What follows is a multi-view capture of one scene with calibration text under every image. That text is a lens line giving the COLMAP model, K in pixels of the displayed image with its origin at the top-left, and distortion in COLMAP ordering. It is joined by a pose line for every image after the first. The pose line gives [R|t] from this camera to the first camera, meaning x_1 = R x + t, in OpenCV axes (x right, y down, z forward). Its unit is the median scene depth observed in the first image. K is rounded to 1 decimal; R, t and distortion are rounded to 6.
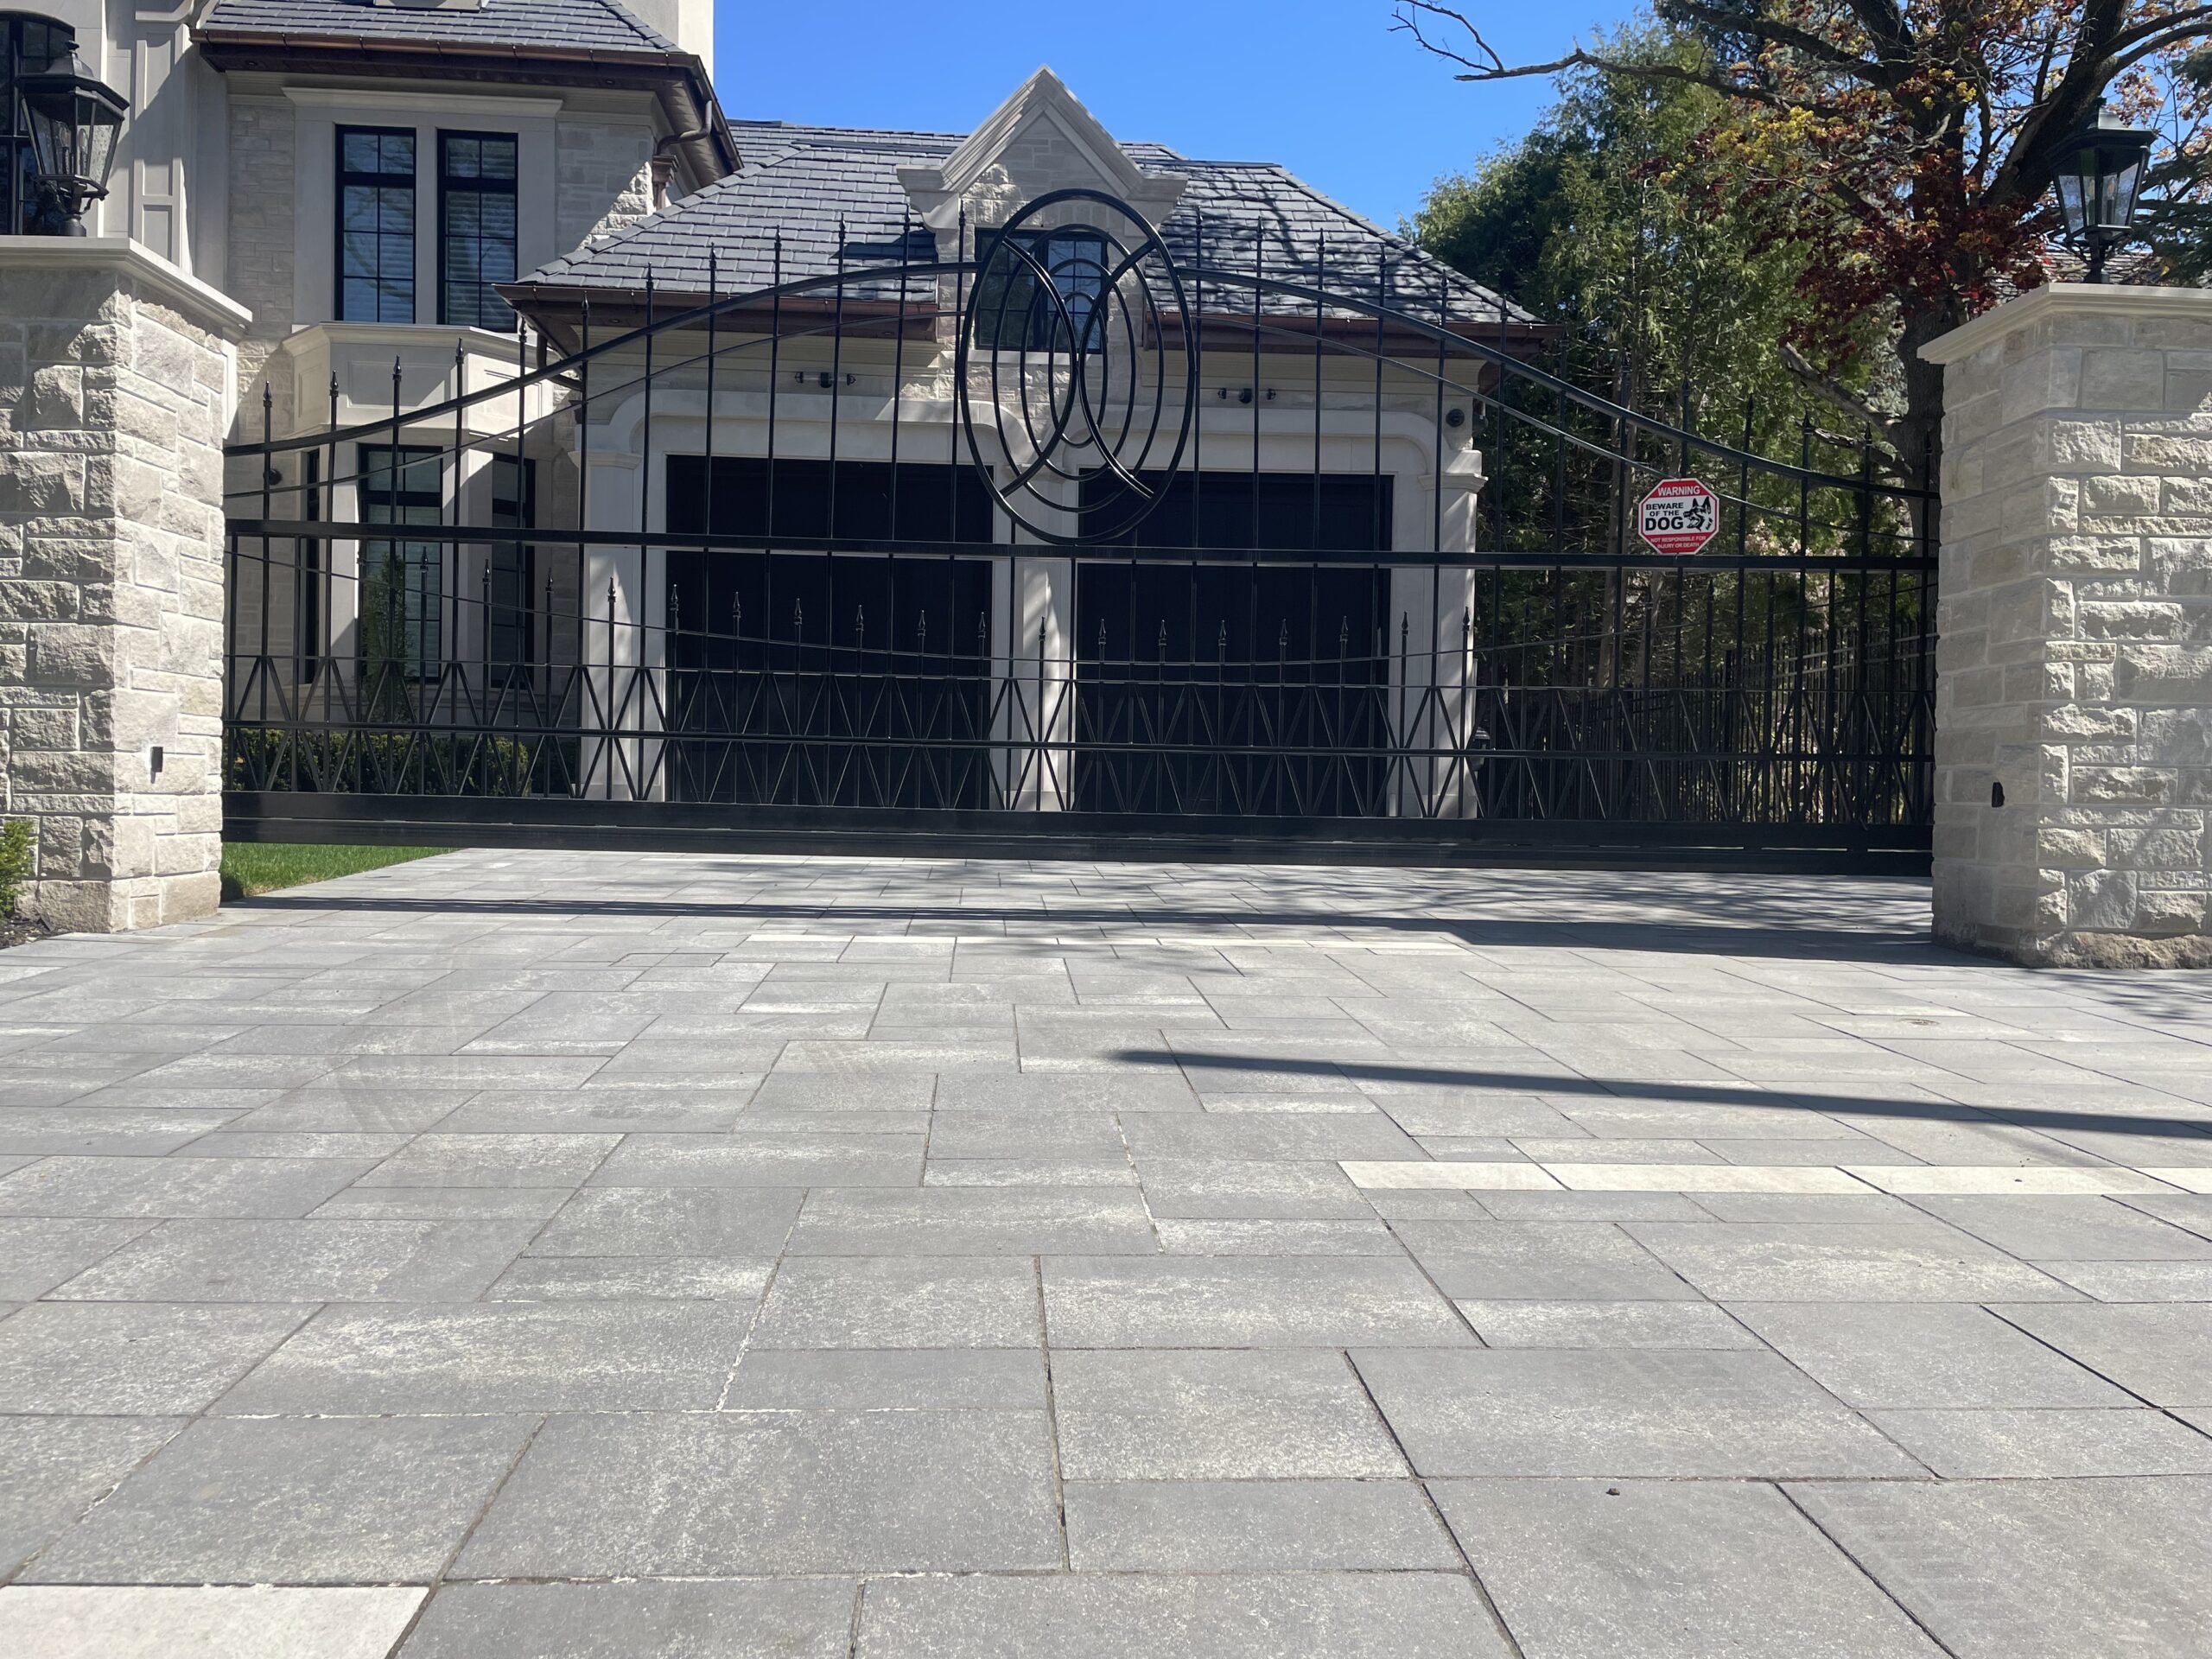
lens RADIAL K [[1690.3, 0, 1106.0], [0, 1690.3, 829.5], [0, 0, 1]] dist [0.072136, -0.102705]
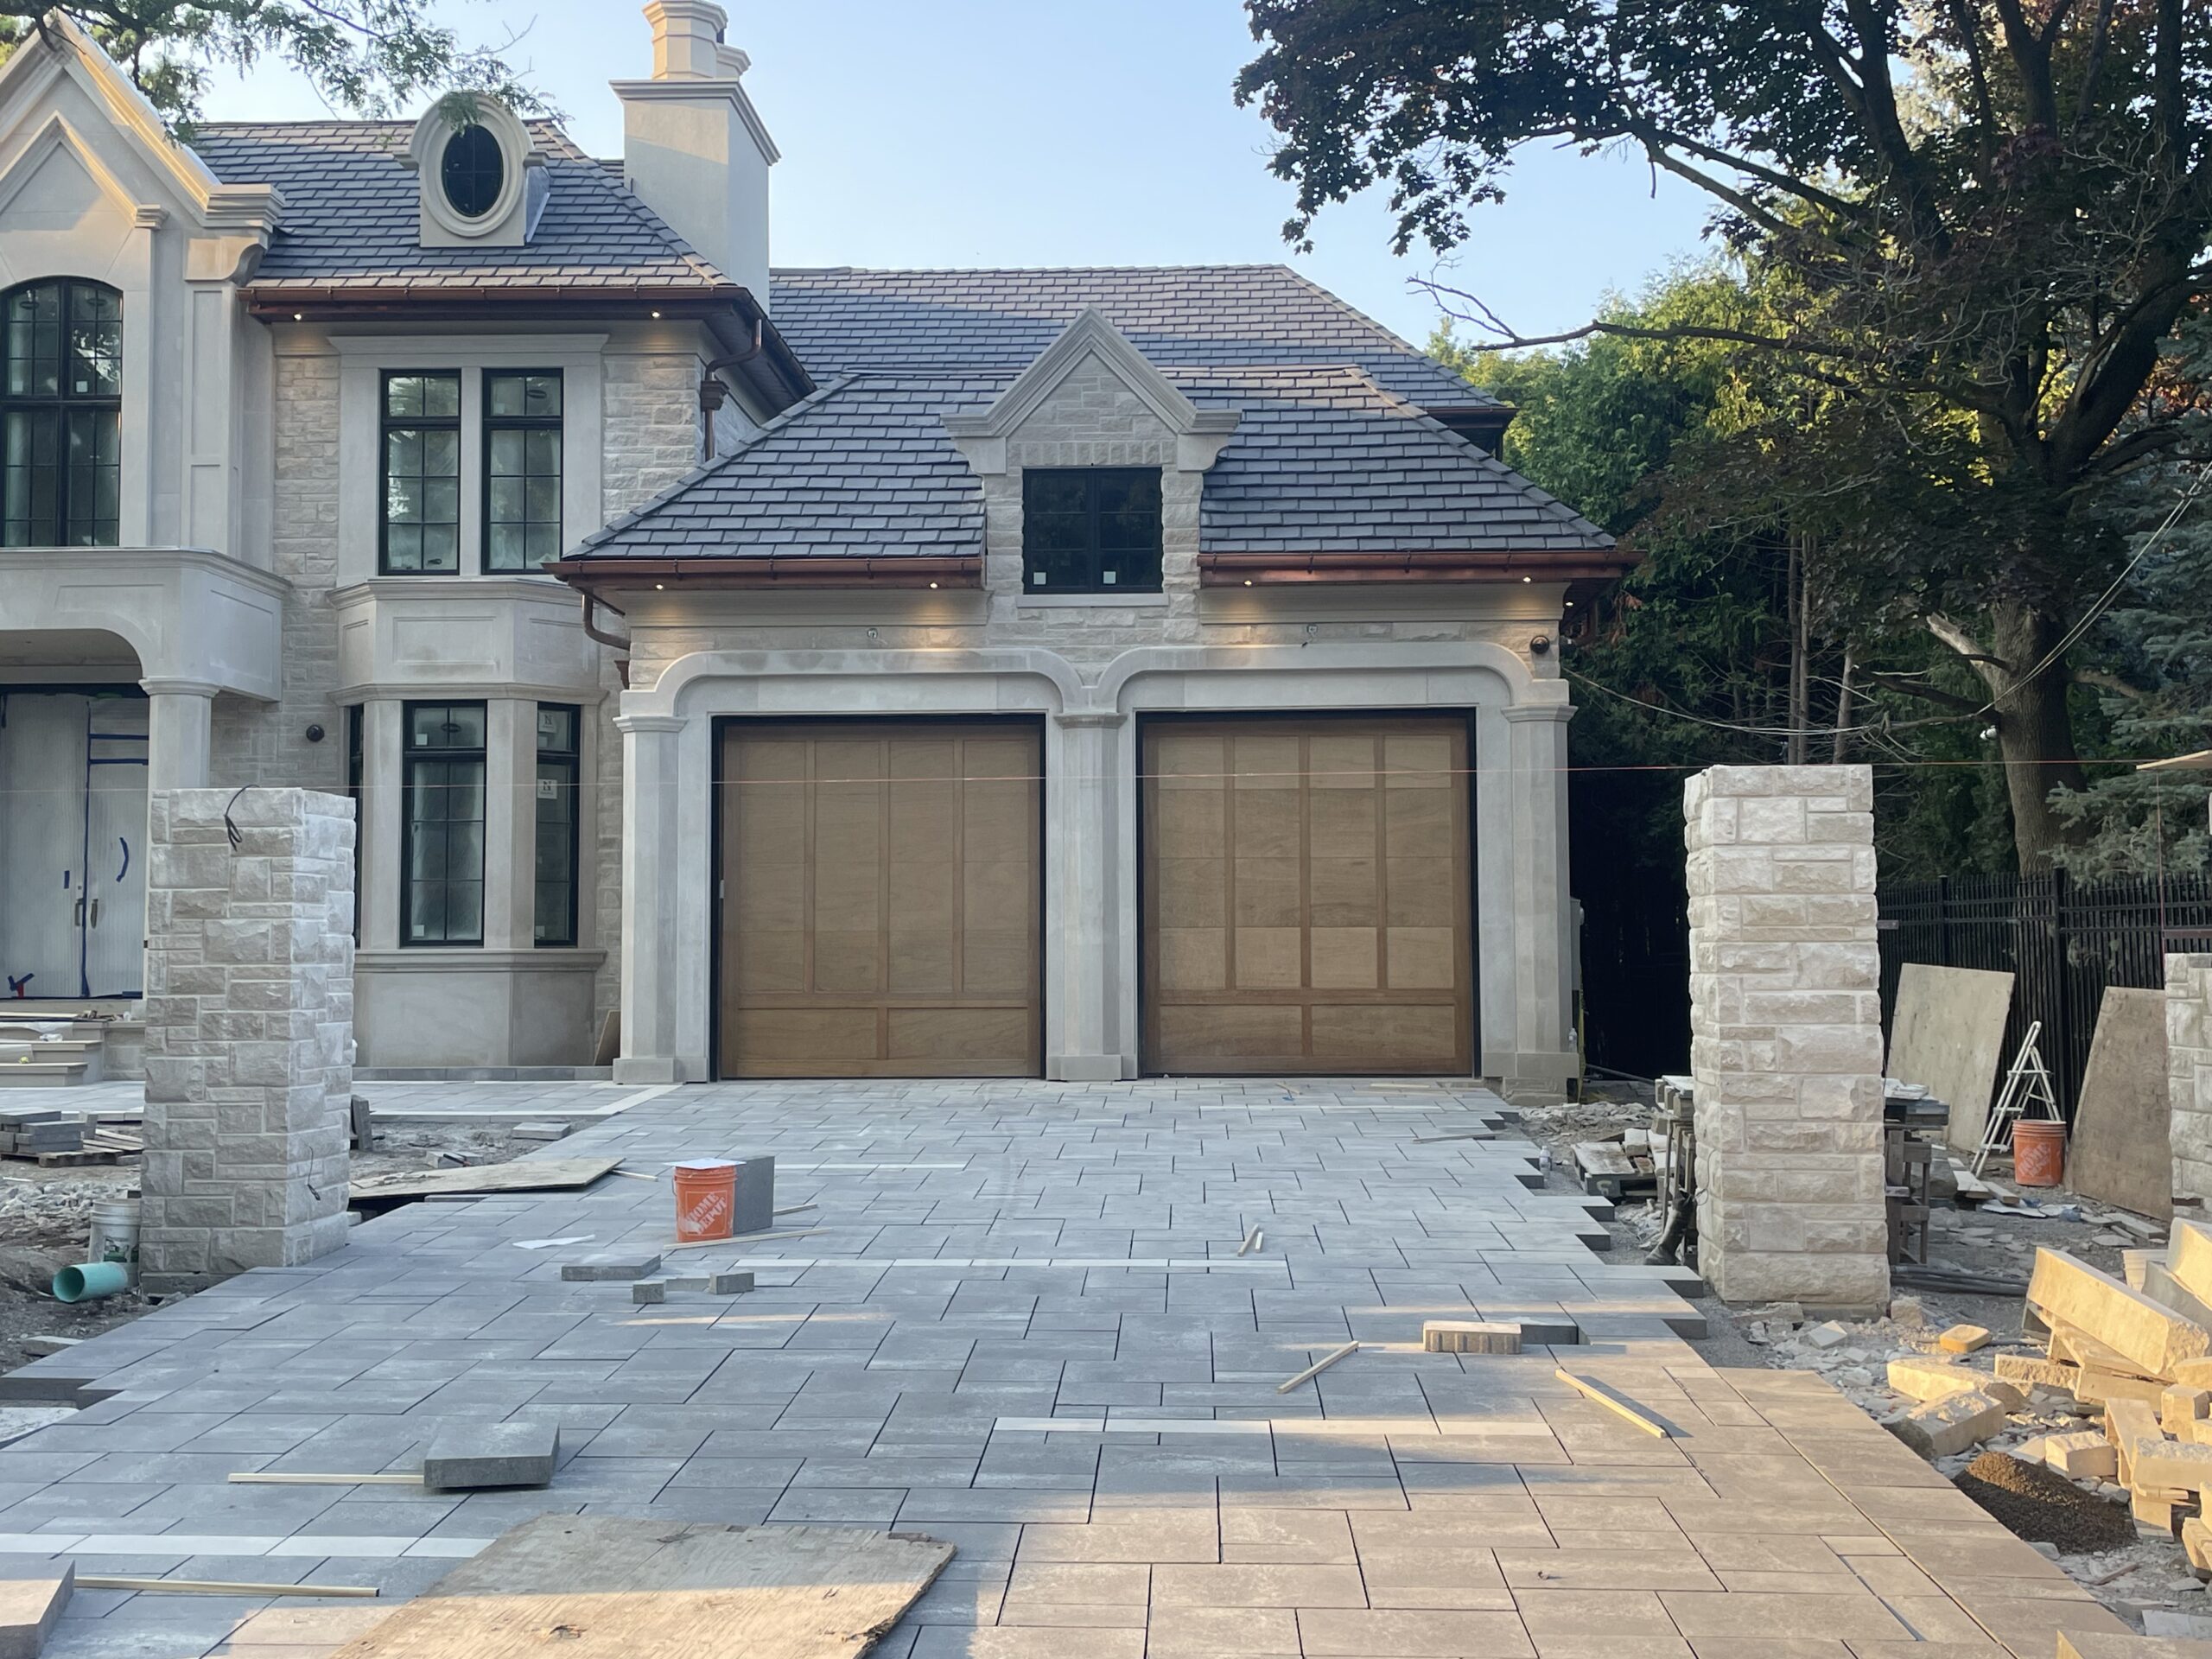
lens RADIAL K [[2347.6, 0, 1106.0], [0, 2347.6, 829.5], [0, 0, 1]] dist [-0.005841, -0.008787]
pose [[0.994438, -0.031780, -0.100415, 0.094418], [0.023578, 0.996367, -0.081837, -0.041625], [0.102651, 0.079015, 0.991574, -0.286414]]
